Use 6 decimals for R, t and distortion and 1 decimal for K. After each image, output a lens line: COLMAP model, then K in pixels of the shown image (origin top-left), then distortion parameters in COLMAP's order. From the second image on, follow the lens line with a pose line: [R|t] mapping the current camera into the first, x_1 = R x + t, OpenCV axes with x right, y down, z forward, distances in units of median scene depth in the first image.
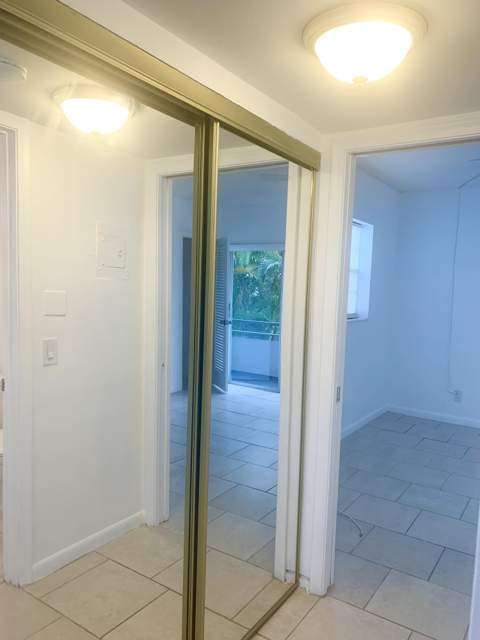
lens RADIAL K [[482.3, 0, 237.9], [0, 482.3, 320.8], [0, 0, 1]] dist [0.036433, -0.057771]
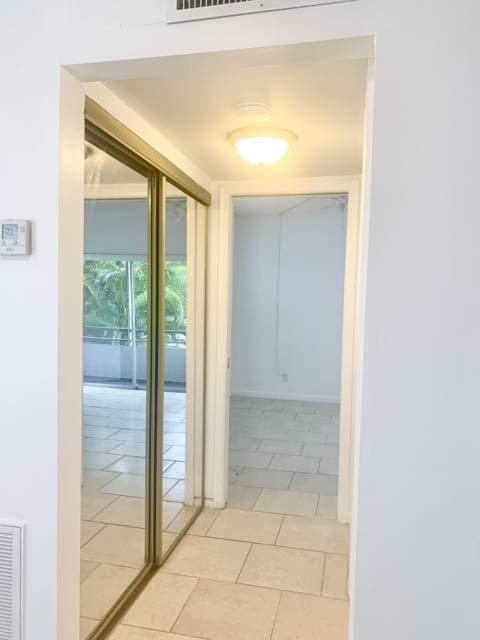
lens RADIAL K [[482.3, 0, 241.4], [0, 482.3, 321.3], [0, 0, 1]] dist [0.036433, -0.057771]
pose [[0.929205, -0.030871, 0.368273, -0.265378], [0.038344, 0.999180, -0.012991, 0.046421], [-0.367570, 0.026192, 0.929627, -0.322984]]
